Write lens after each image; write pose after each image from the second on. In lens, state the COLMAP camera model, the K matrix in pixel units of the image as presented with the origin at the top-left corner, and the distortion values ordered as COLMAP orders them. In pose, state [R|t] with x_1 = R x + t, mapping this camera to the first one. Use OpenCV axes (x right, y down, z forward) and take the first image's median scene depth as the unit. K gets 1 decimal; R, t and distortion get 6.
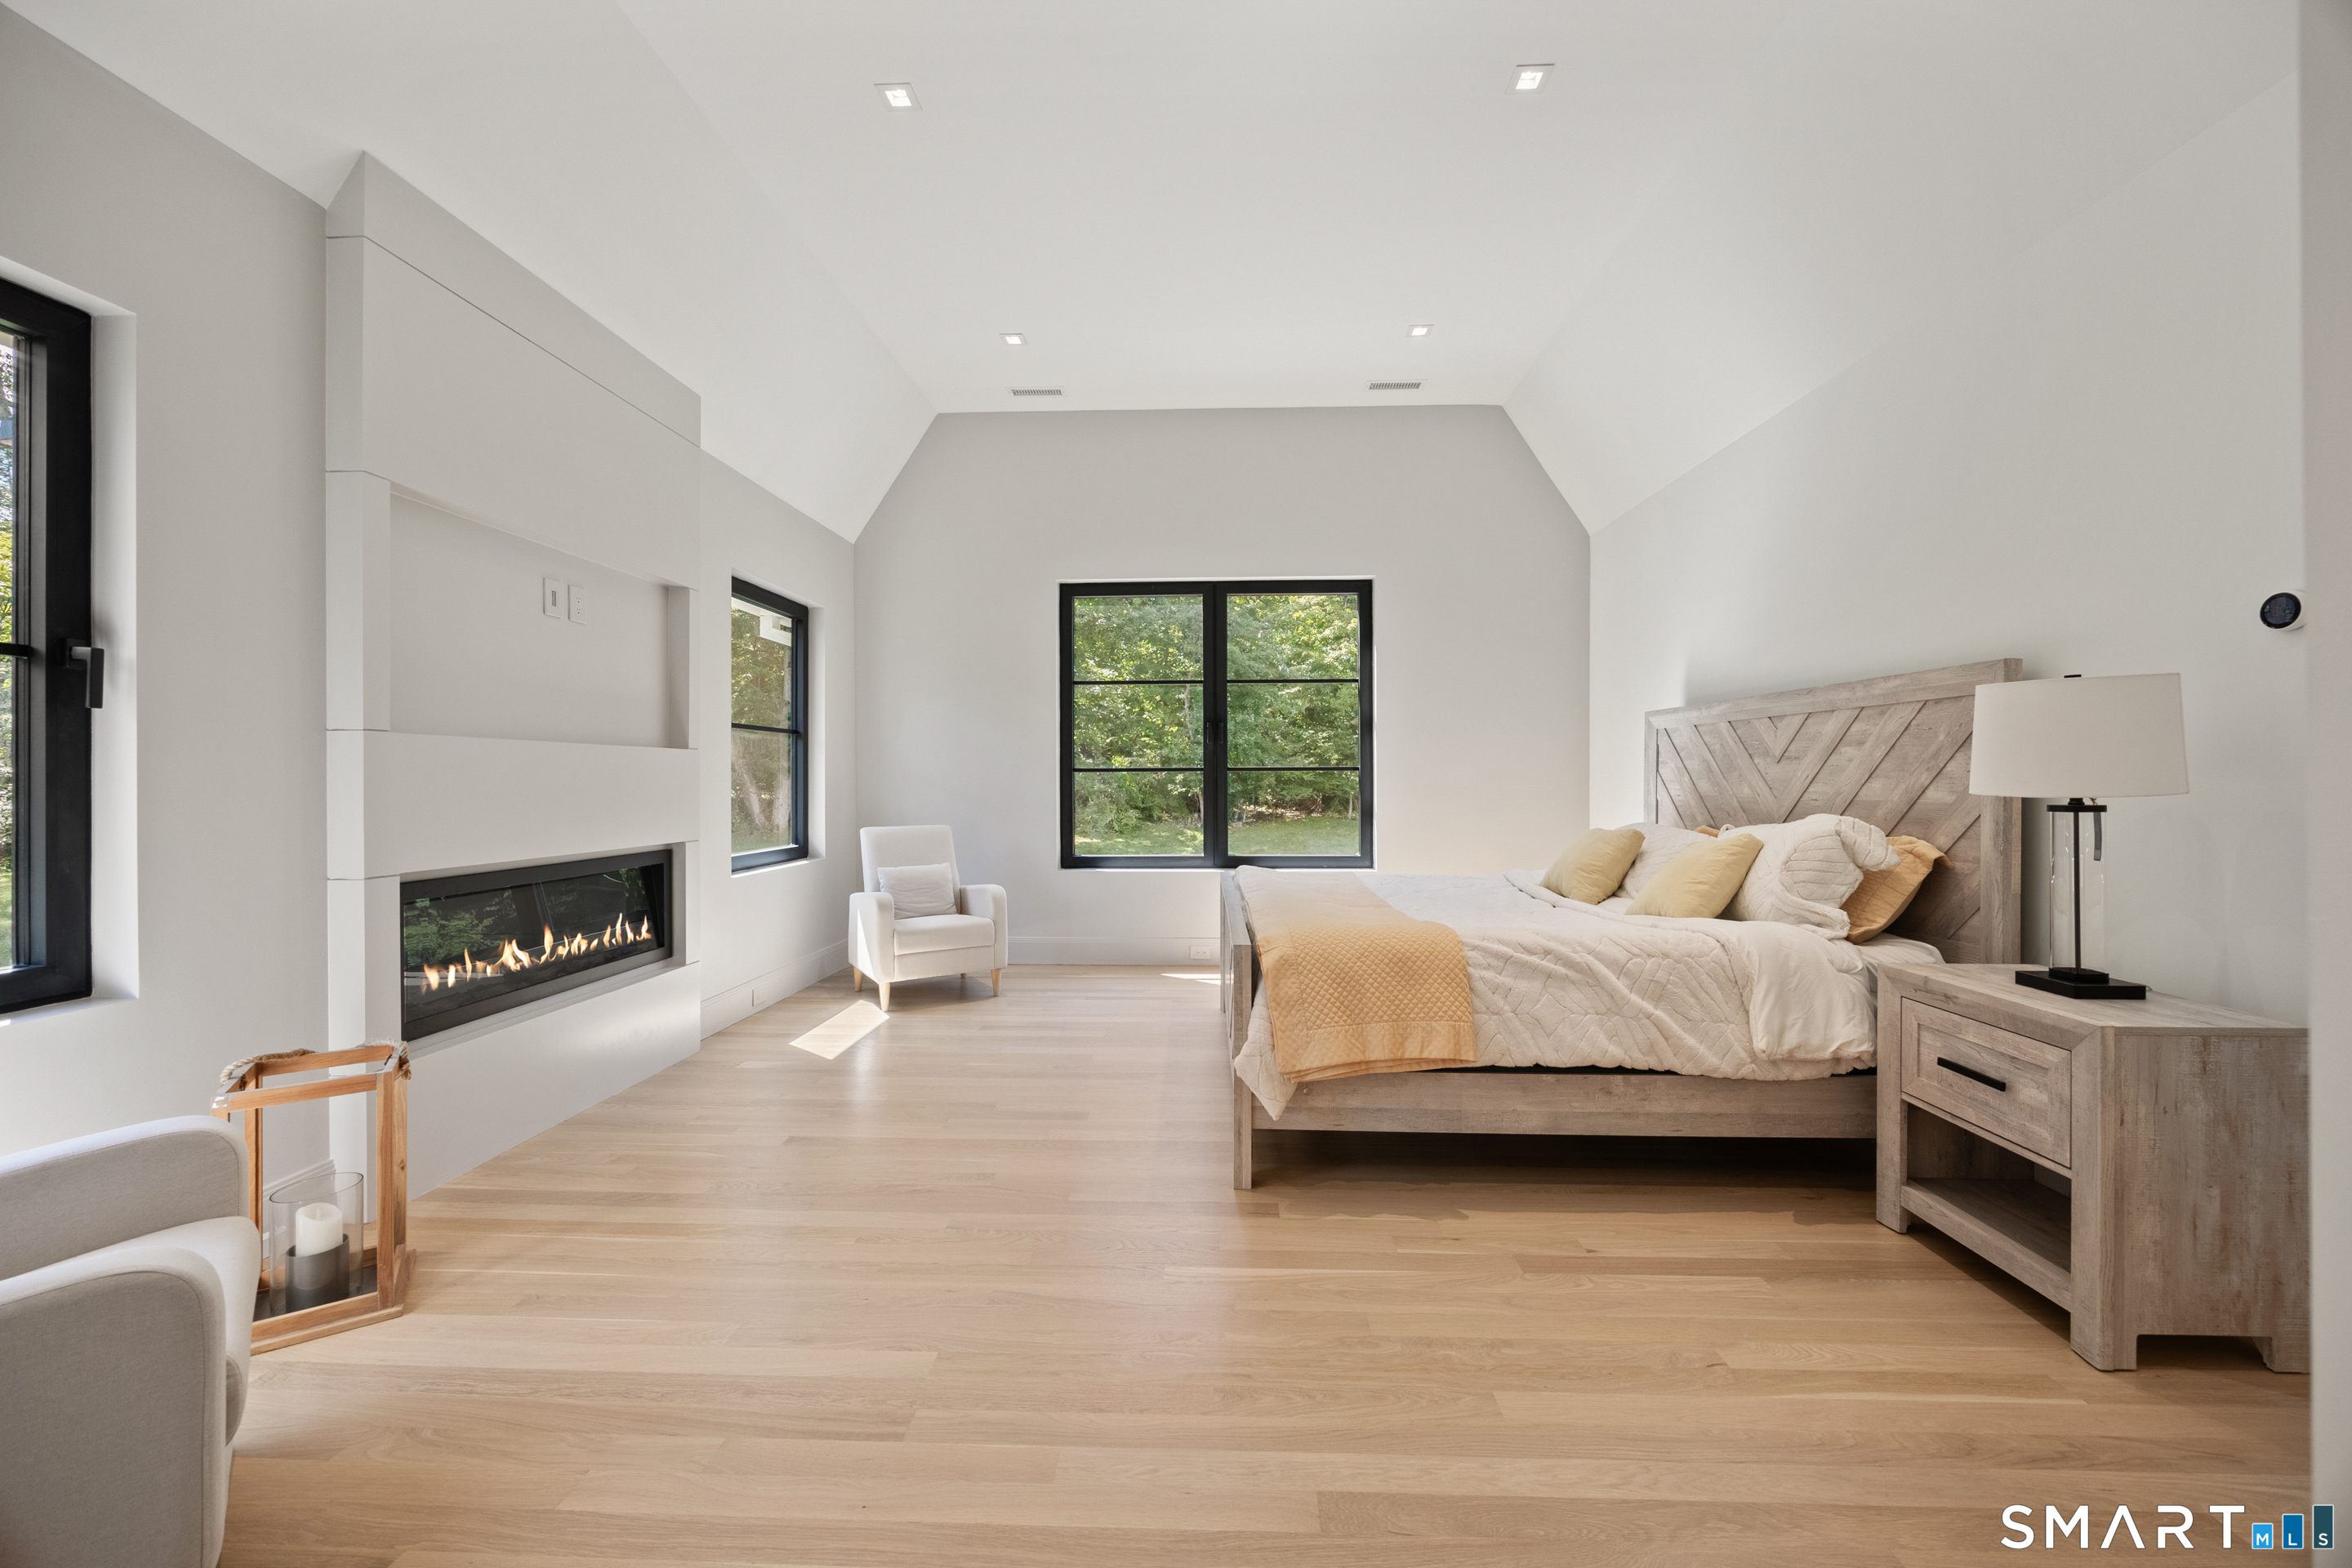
lens RADIAL K [[904.6, 0, 1175.8], [0, 904.6, 779.7], [0, 0, 1]] dist [-0.008330, -0.000322]
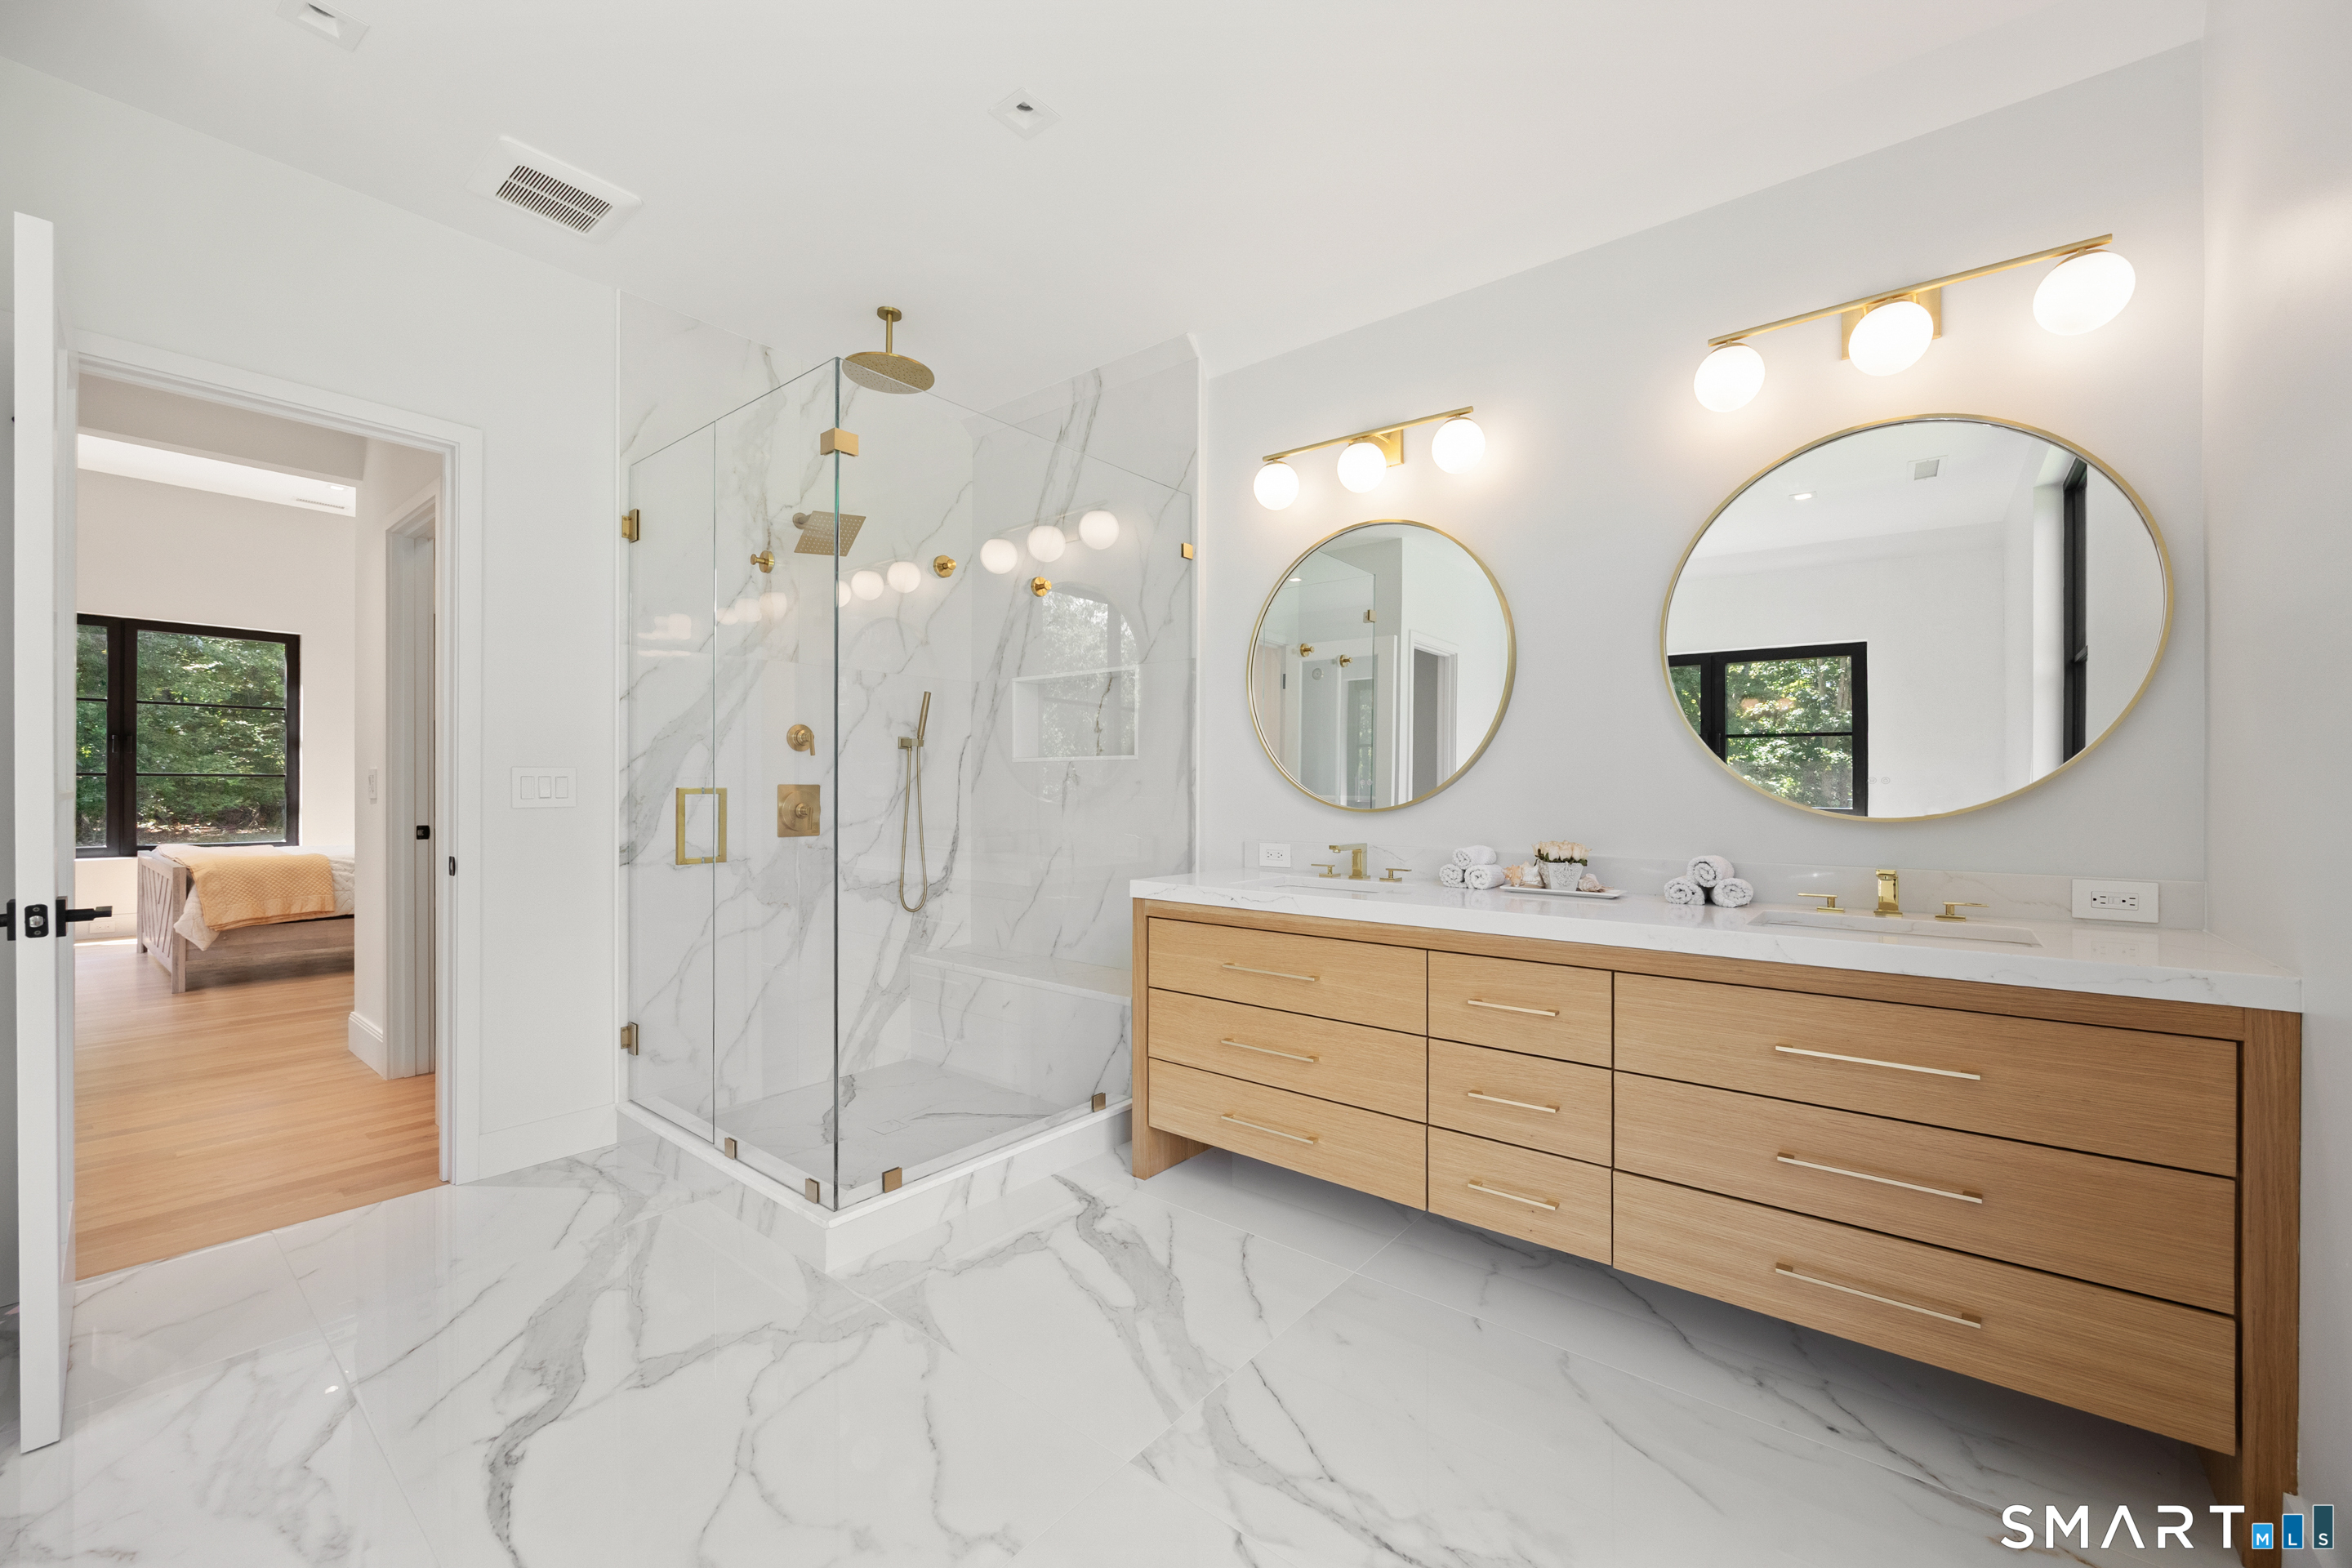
lens RADIAL K [[904.6, 0, 1179.1], [0, 904.6, 784.5], [0, 0, 1]] dist [-0.008330, -0.000322]
pose [[0.576615, 0.007990, 0.816977, -0.256736], [-0.005174, 0.999968, -0.006128, 0.004671], [-0.817000, -0.000694, 0.576638, -1.842425]]
